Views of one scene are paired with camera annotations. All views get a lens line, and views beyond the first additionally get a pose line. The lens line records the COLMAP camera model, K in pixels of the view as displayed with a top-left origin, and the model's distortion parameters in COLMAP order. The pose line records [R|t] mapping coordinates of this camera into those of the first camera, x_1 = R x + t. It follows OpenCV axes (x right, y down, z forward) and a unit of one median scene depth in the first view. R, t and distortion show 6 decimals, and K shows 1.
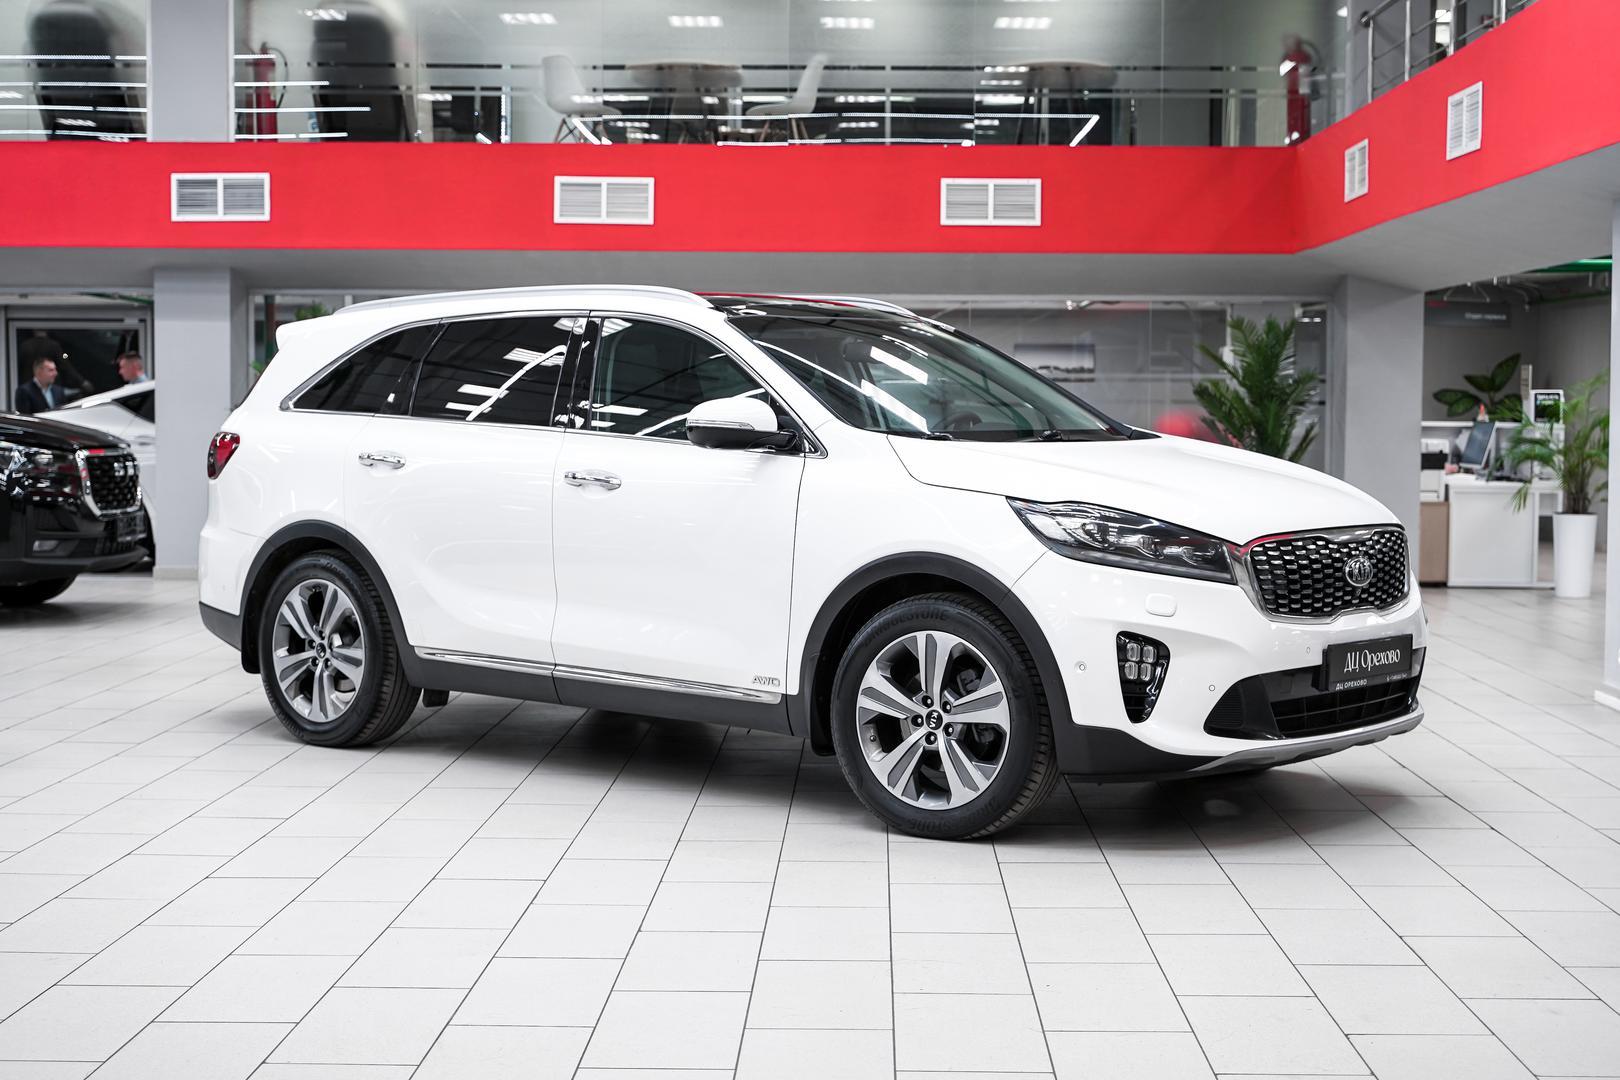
lens RADIAL K [[2311.4, 0, 810.0], [0, 2311.4, 540.0], [0, 0, 1]] dist [0.002192, -0.033796]
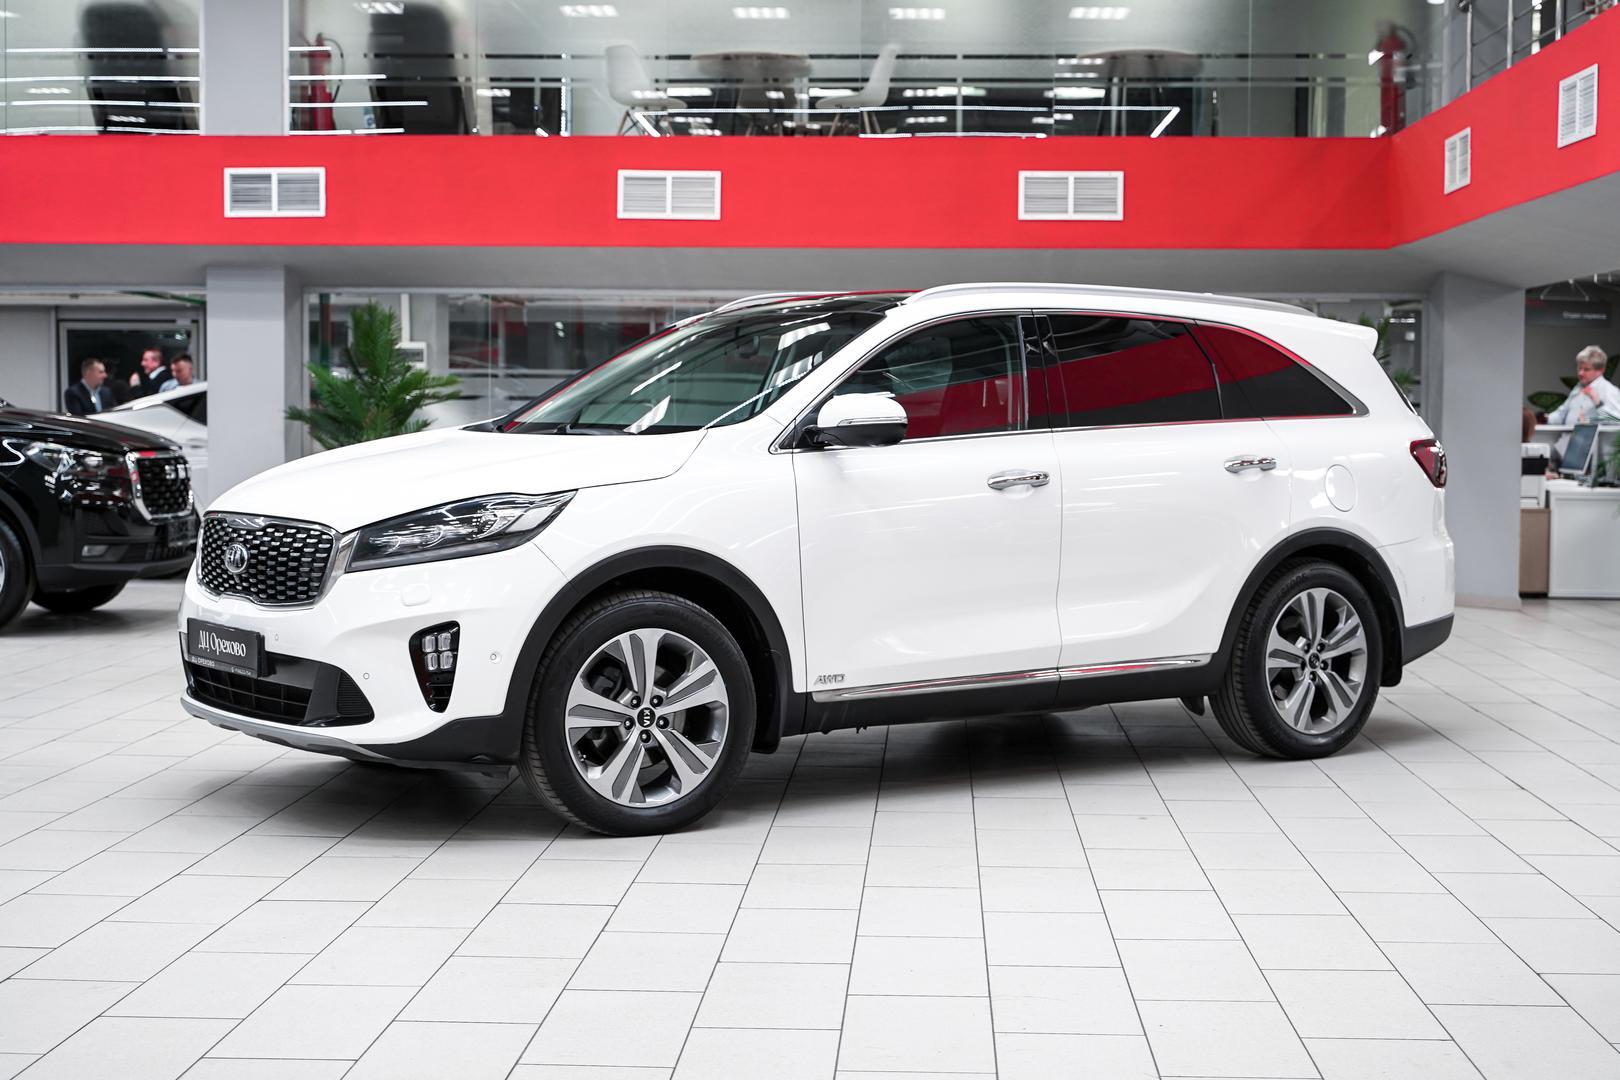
lens RADIAL K [[2369.9, 0, 800.6], [0, 2369.9, 545.5], [0, 0, 1]] dist [-0.002305, -0.004132]
pose [[0.999525, 0.002261, -0.030729, -0.003279], [-0.002293, 0.999997, -0.001005, 0.000415], [0.030726, 0.001075, 0.999527, 0.011892]]
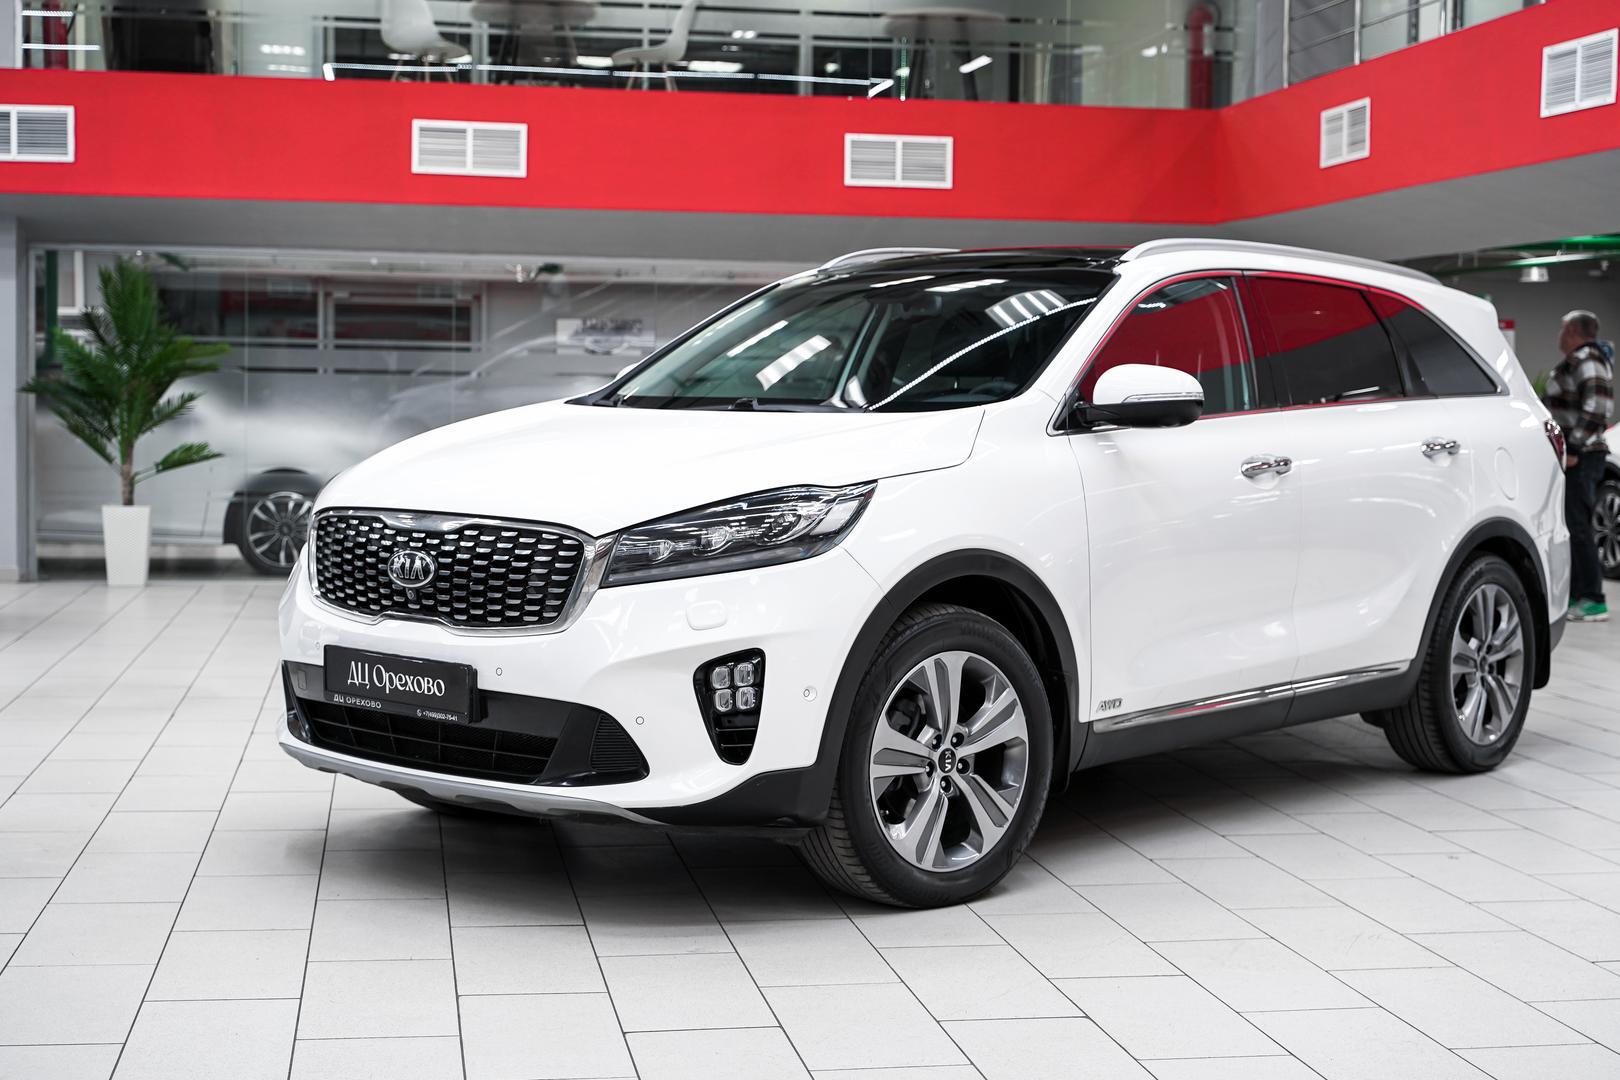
lens RADIAL K [[2311.4, 0, 810.0], [0, 2311.4, 540.0], [0, 0, 1]] dist [0.002192, -0.033796]
pose [[0.983003, -0.004938, 0.183522, -0.118522], [0.003605, 0.999965, 0.007598, -0.003625], [-0.183553, -0.006808, 0.982986, 0.103505]]
